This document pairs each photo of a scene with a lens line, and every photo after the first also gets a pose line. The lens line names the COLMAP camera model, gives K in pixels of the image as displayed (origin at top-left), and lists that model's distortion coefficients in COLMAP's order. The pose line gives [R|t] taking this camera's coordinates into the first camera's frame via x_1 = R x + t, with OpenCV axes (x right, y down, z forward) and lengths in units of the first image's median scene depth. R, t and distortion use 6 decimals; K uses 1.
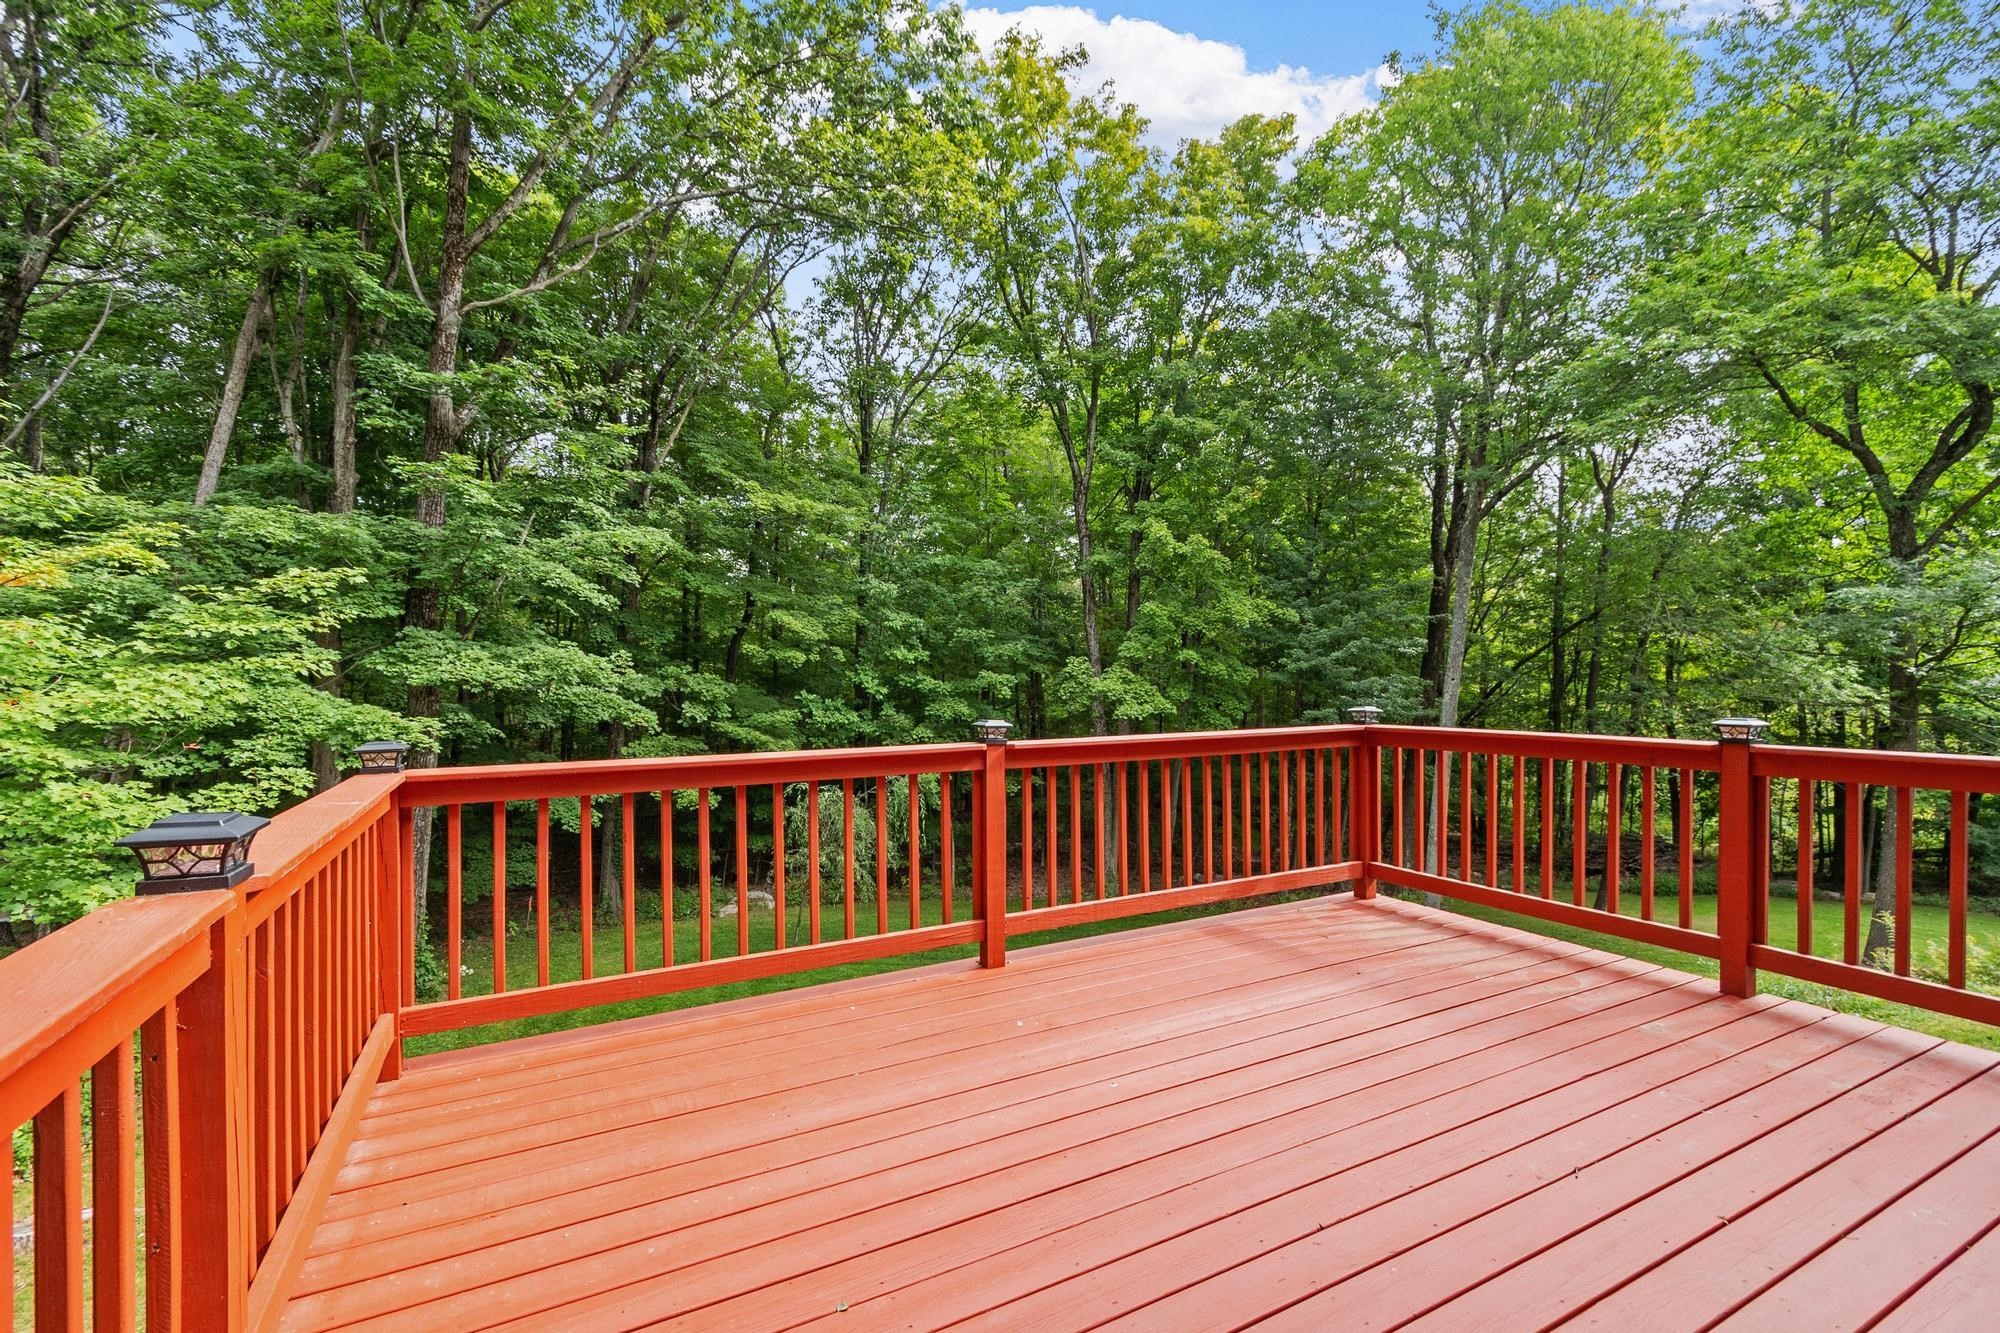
lens RADIAL K [[860.6, 0, 1002.2], [0, 860.6, 681.3], [0, 0, 1]] dist [0.003345, 0.000049]
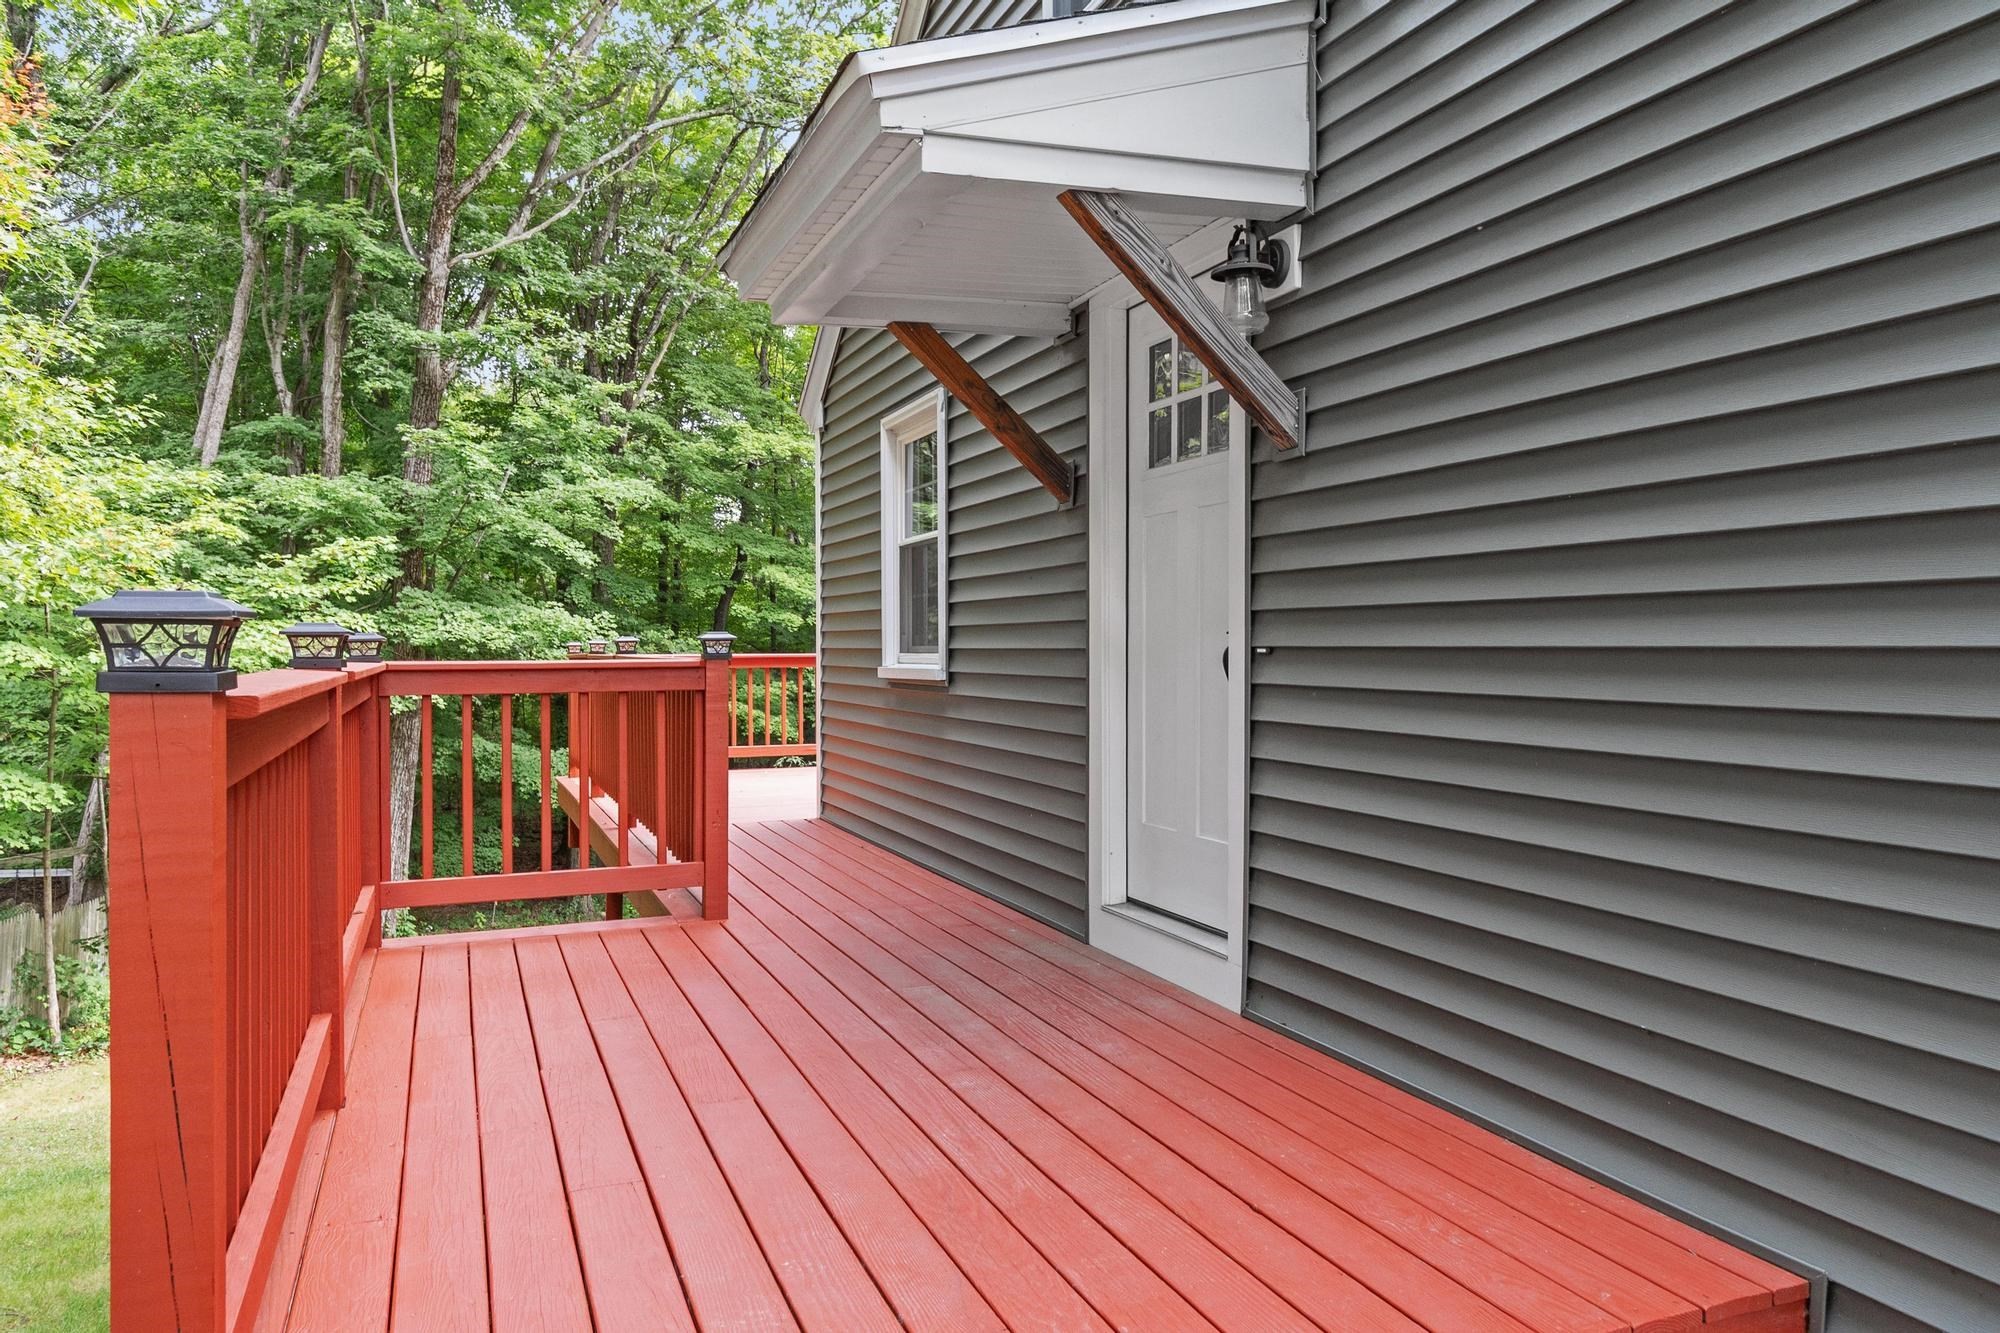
lens RADIAL K [[1397.2, 0, 1003.6], [0, 1397.2, 655.7], [0, 0, 1]] dist [0.026091, -0.002110]
pose [[0.994404, 0.005285, -0.105509, 0.153136], [-0.006066, 0.999957, -0.007083, 0.020449], [0.105467, 0.007683, 0.994393, -0.472842]]
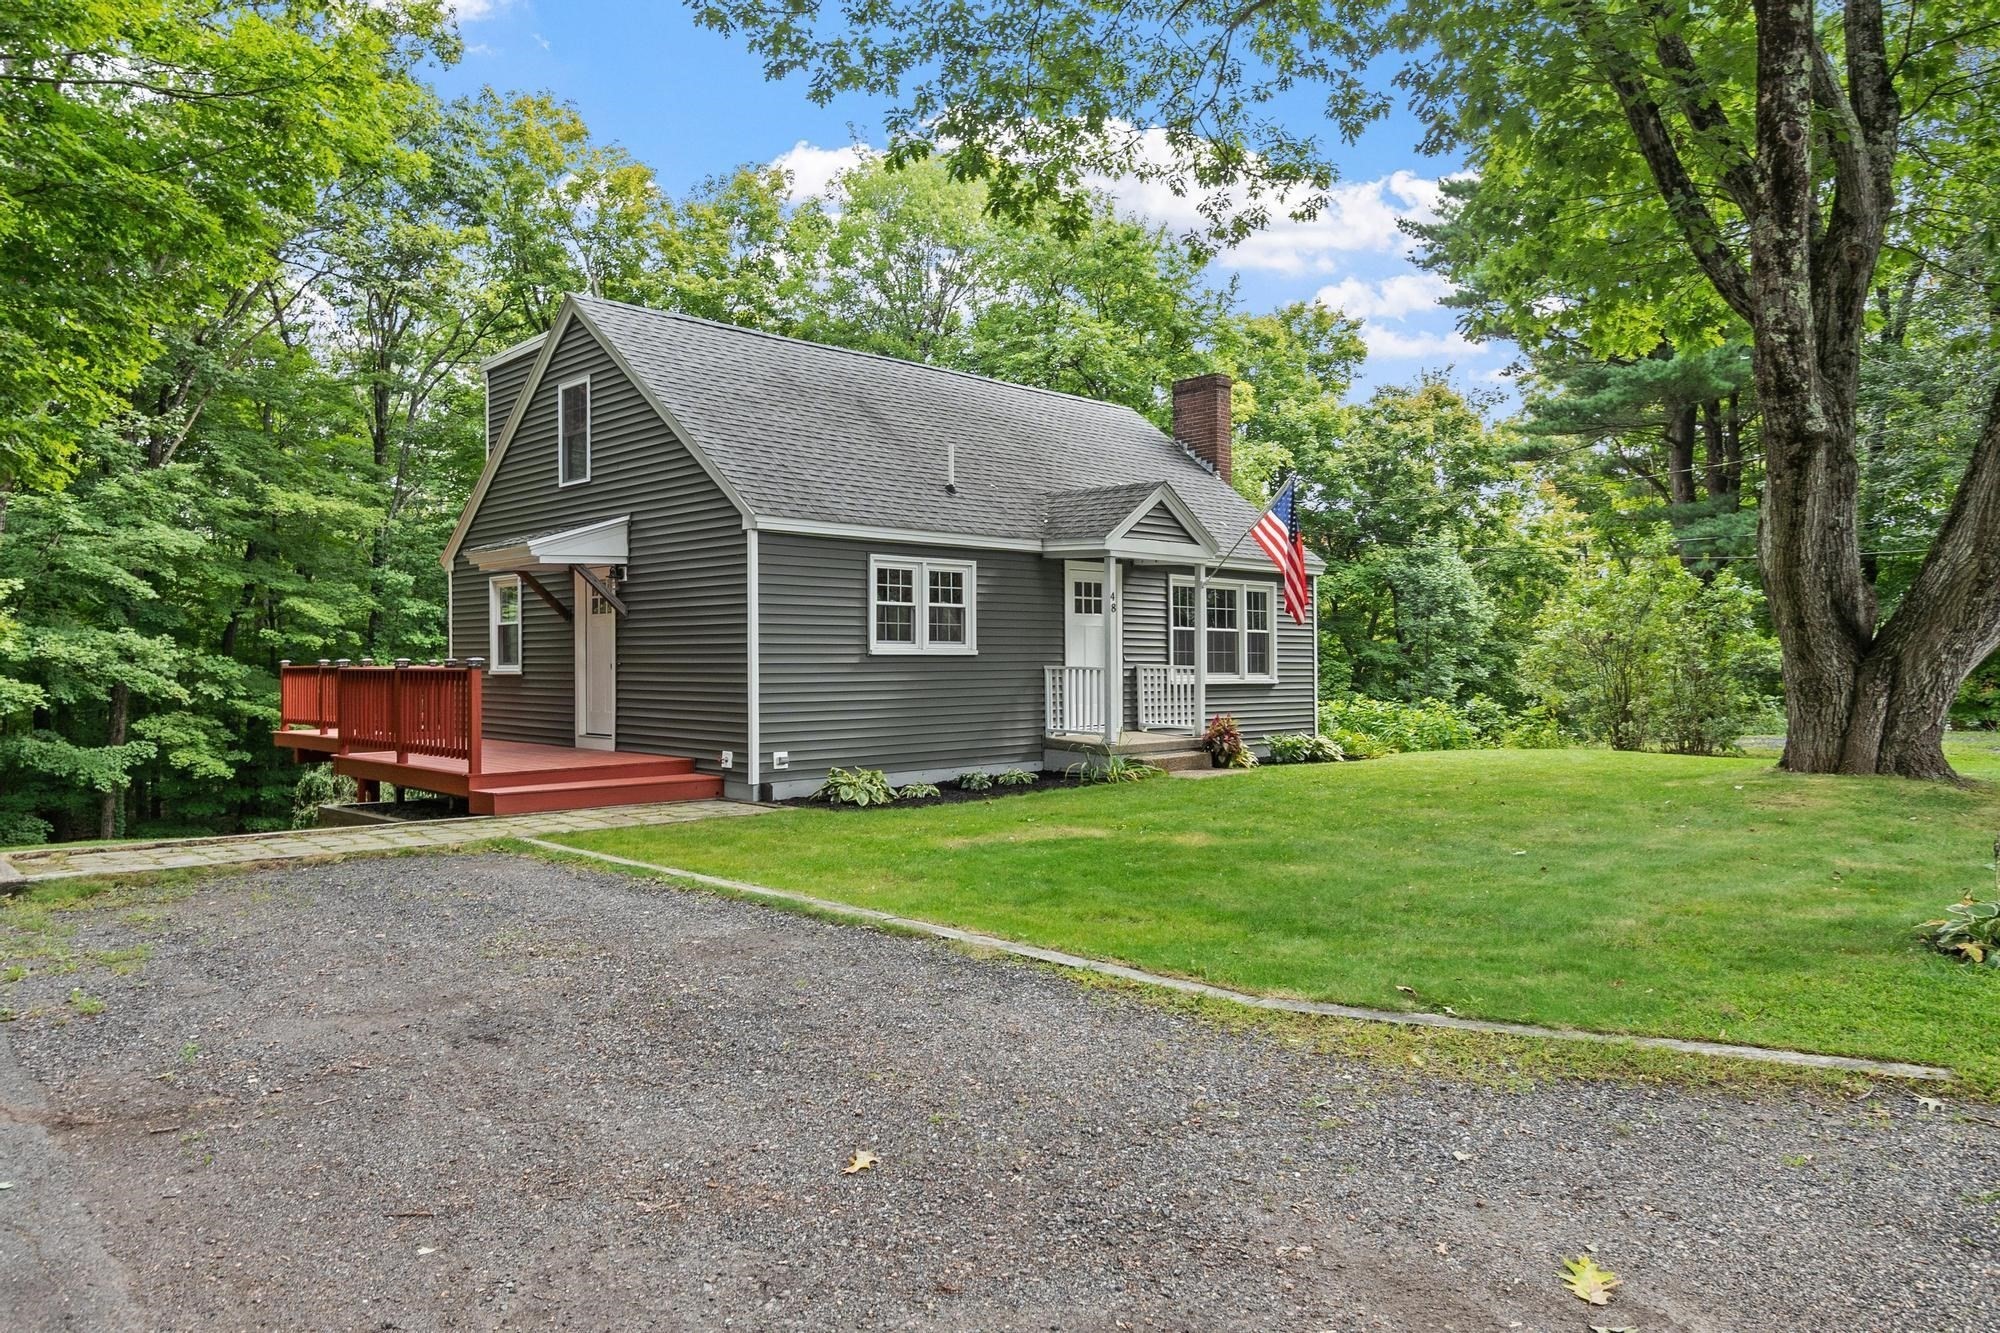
lens RADIAL K [[1397.2, 0, 1014.1], [0, 1397.2, 671.2], [0, 0, 1]] dist [0.026091, -0.002110]
pose [[0.962576, 0.002115, 0.271004, 0.170625], [-0.000107, 0.999972, -0.007426, 0.029676], [-0.271012, 0.007119, 0.962550, -1.219402]]
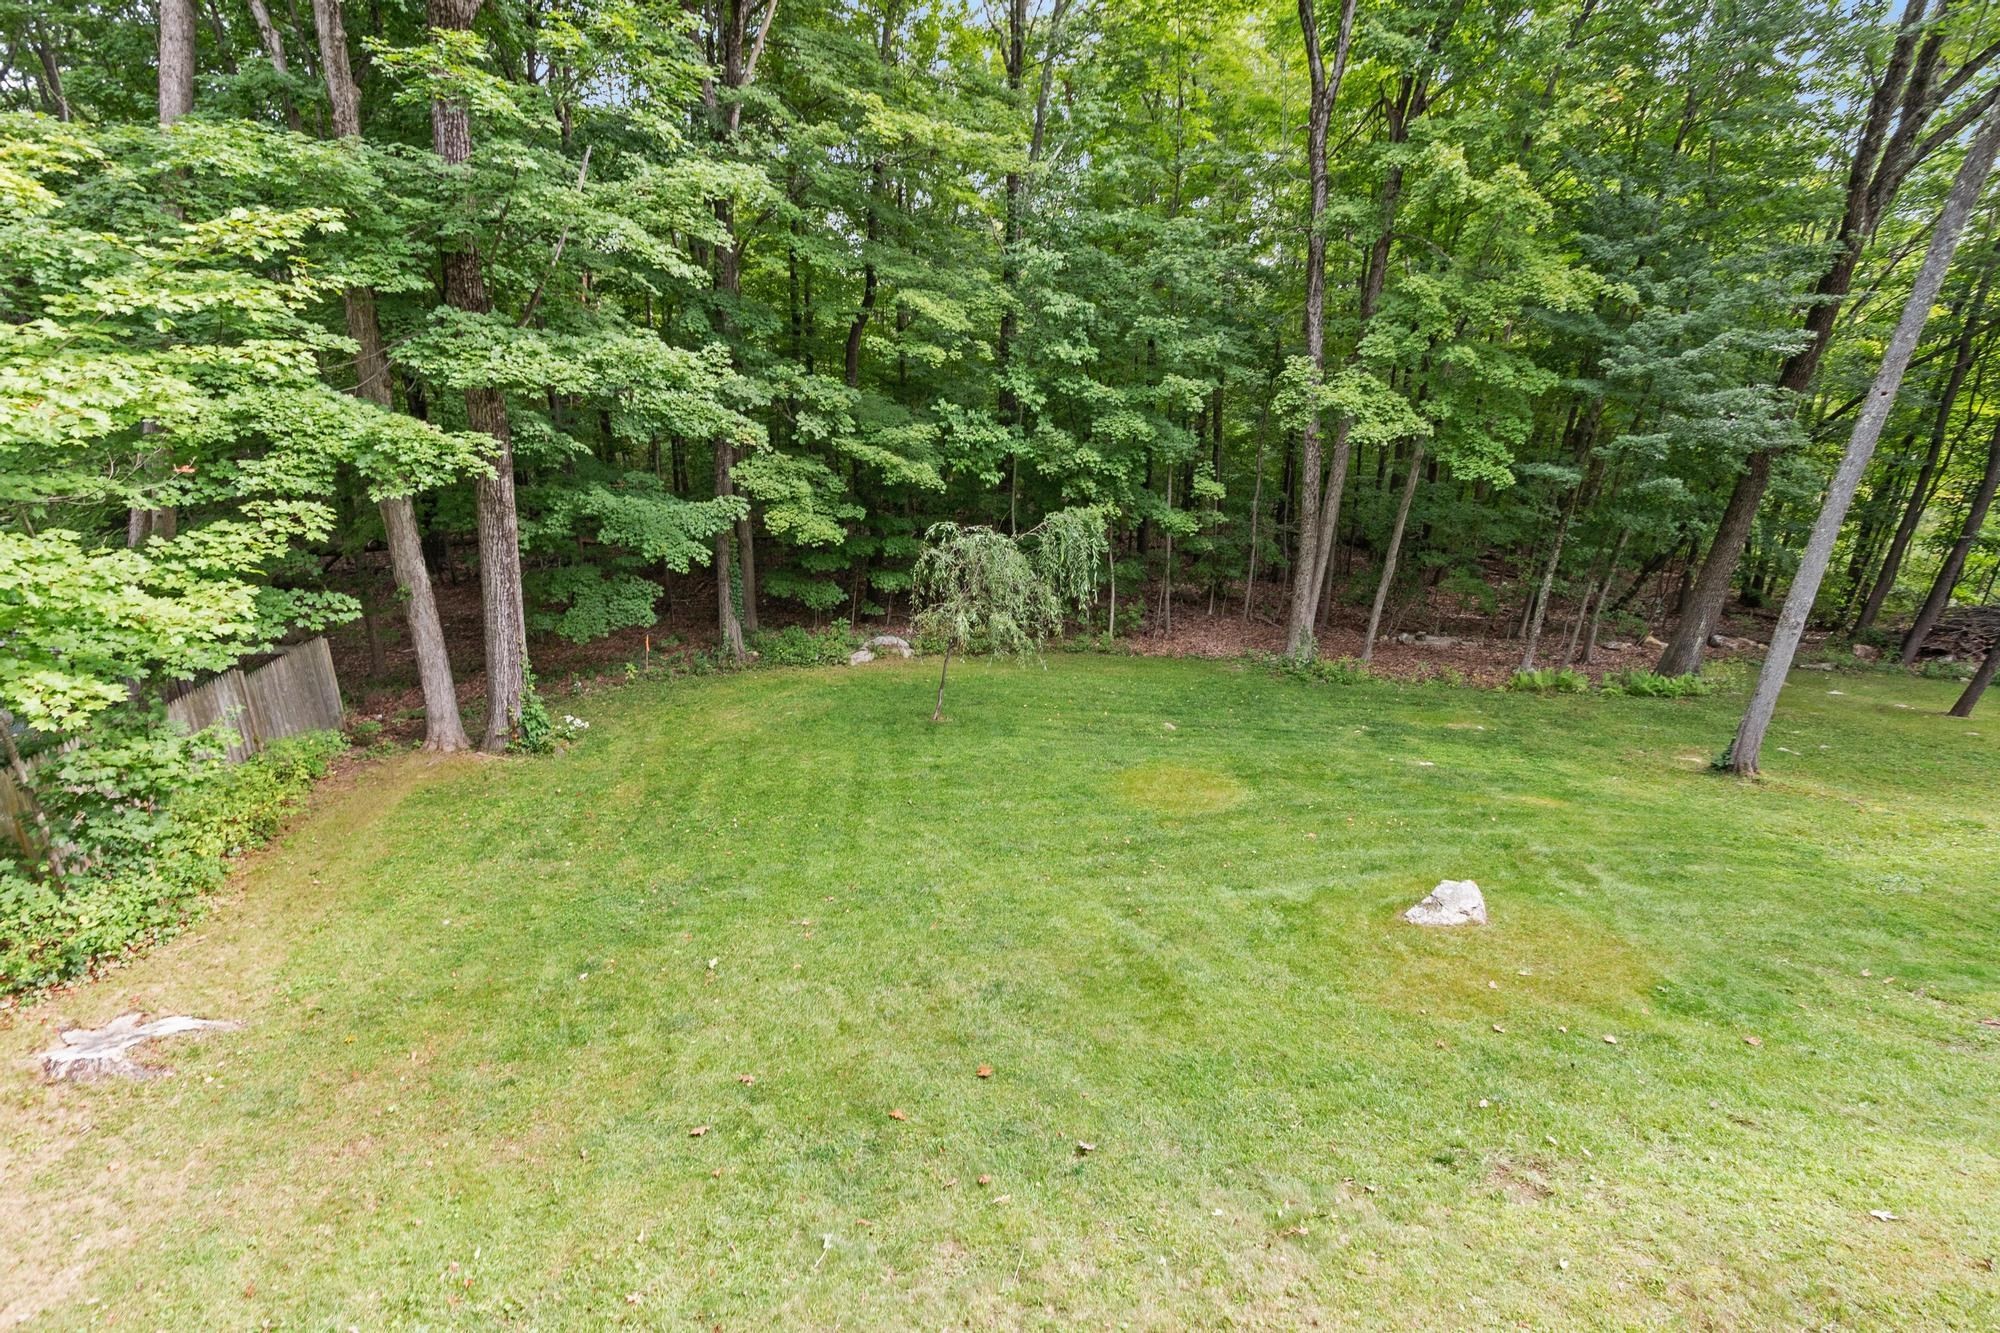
lens RADIAL K [[899.0, 0, 998.8], [0, 899.0, 666.5], [0, 0, 1]] dist [0.005272, -0.002392]
pose [[0.989433, 0.052078, -0.135313, -0.069155], [-0.009517, 0.954581, 0.297800, -0.001702], [0.144676, -0.293365, 0.944990, 0.193586]]
